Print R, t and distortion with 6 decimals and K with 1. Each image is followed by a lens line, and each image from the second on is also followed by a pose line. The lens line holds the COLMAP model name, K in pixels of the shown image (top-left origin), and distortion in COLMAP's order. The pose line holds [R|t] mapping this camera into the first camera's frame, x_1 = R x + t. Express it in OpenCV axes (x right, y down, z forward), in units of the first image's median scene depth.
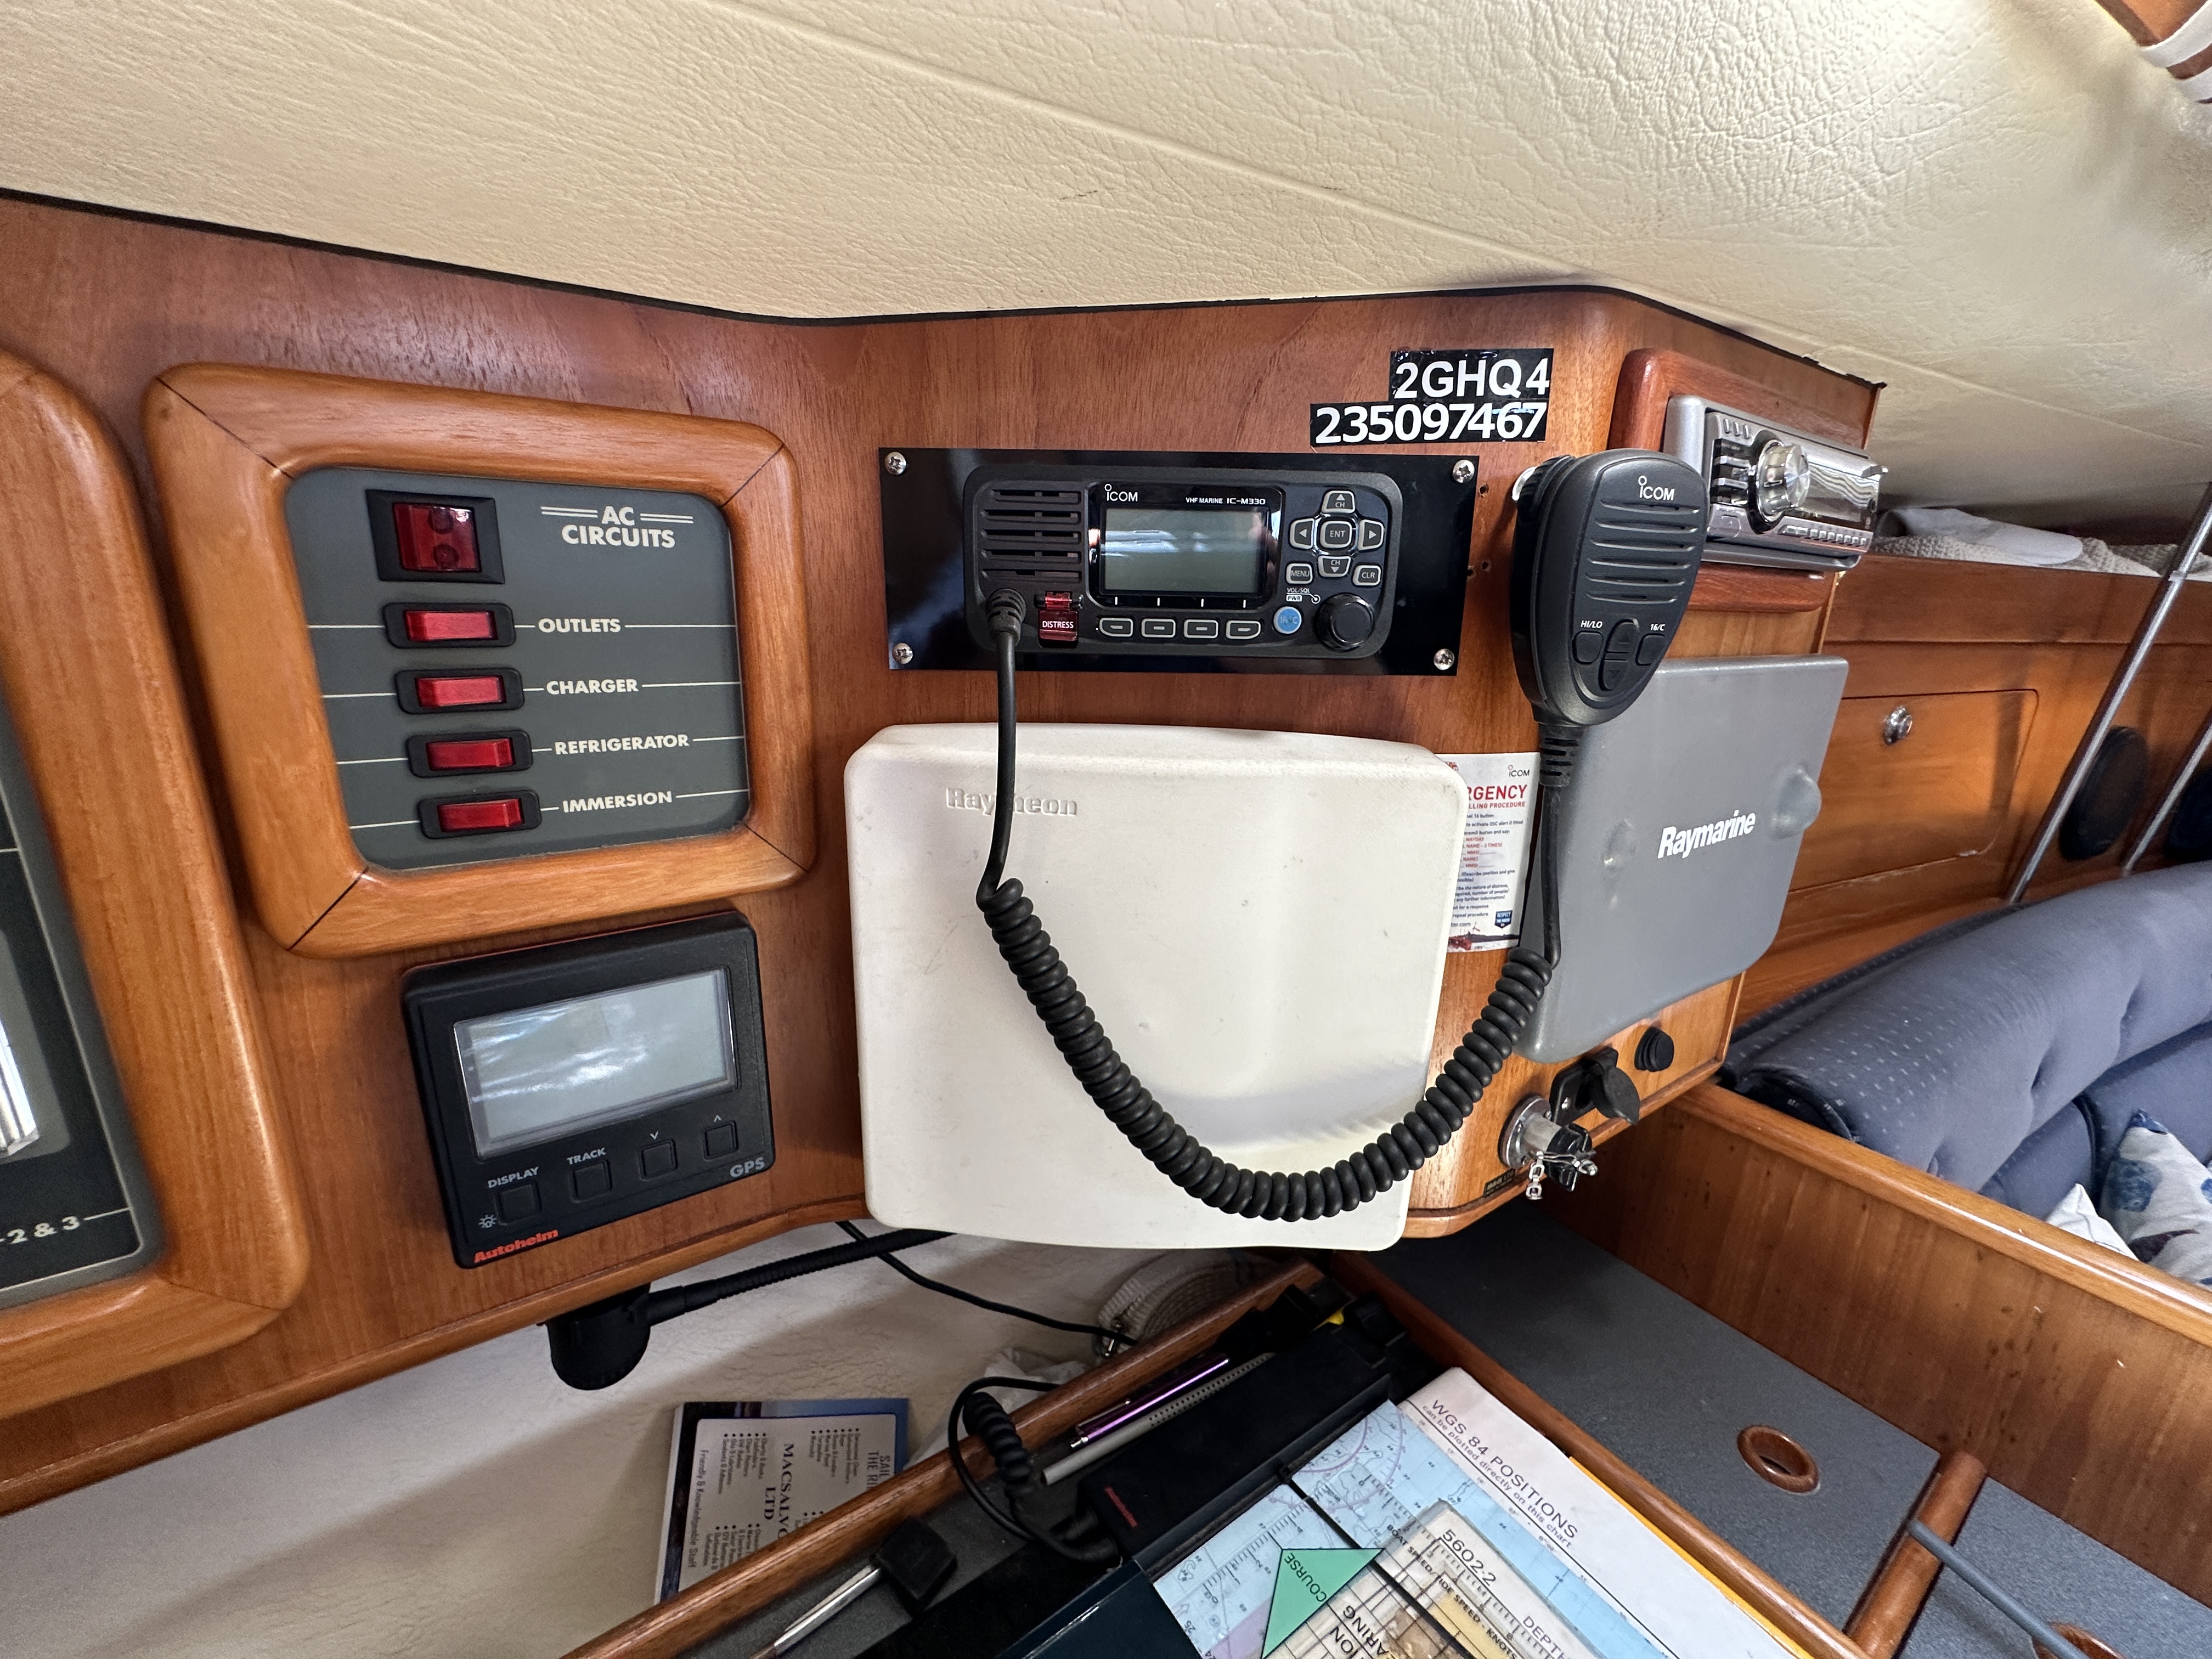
lens RADIAL K [[880.1, 0, 1106.0], [0, 880.1, 829.5], [0, 0, 1]] dist [-0.004871, 0.000585]
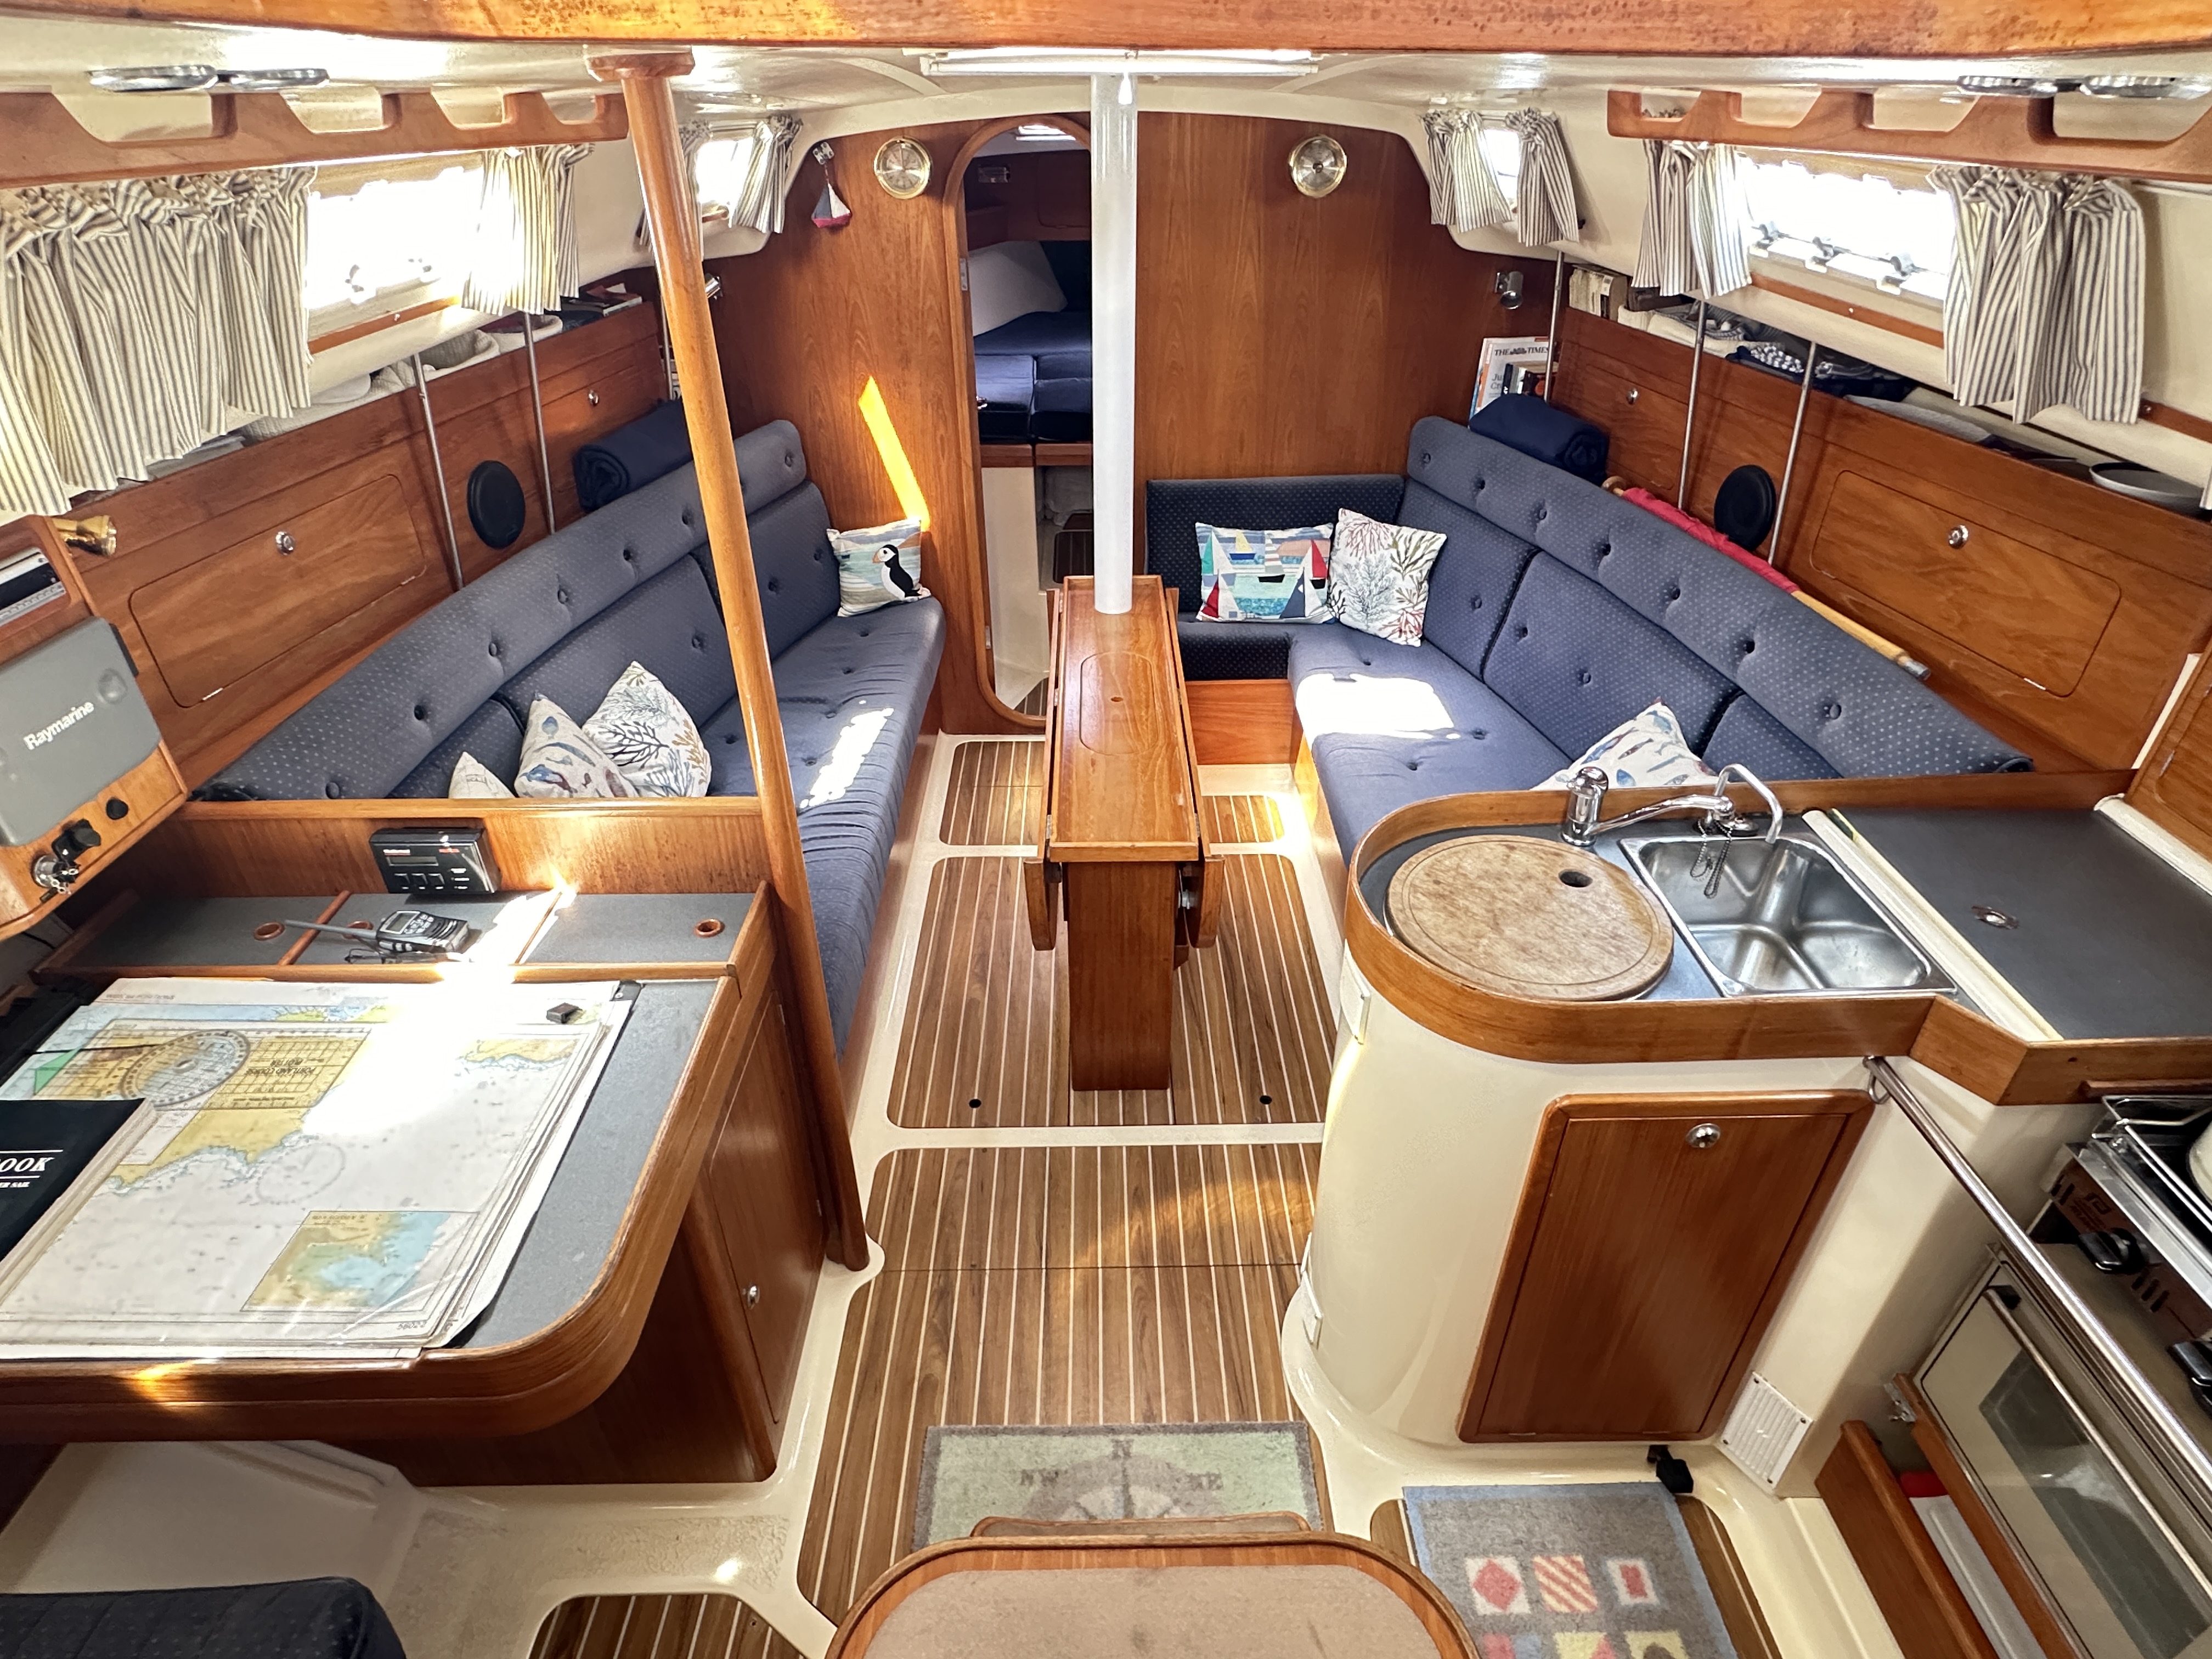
lens RADIAL K [[1187.1, 0, 1106.0], [0, 1187.1, 829.5], [0, 0, 1]] dist [-0.000549, -0.000390]
pose [[0.551018, -0.473237, 0.687333, -0.087691], [0.228550, 0.877741, 0.421112, -0.376675], [-0.802586, -0.074950, 0.591809, -2.671035]]
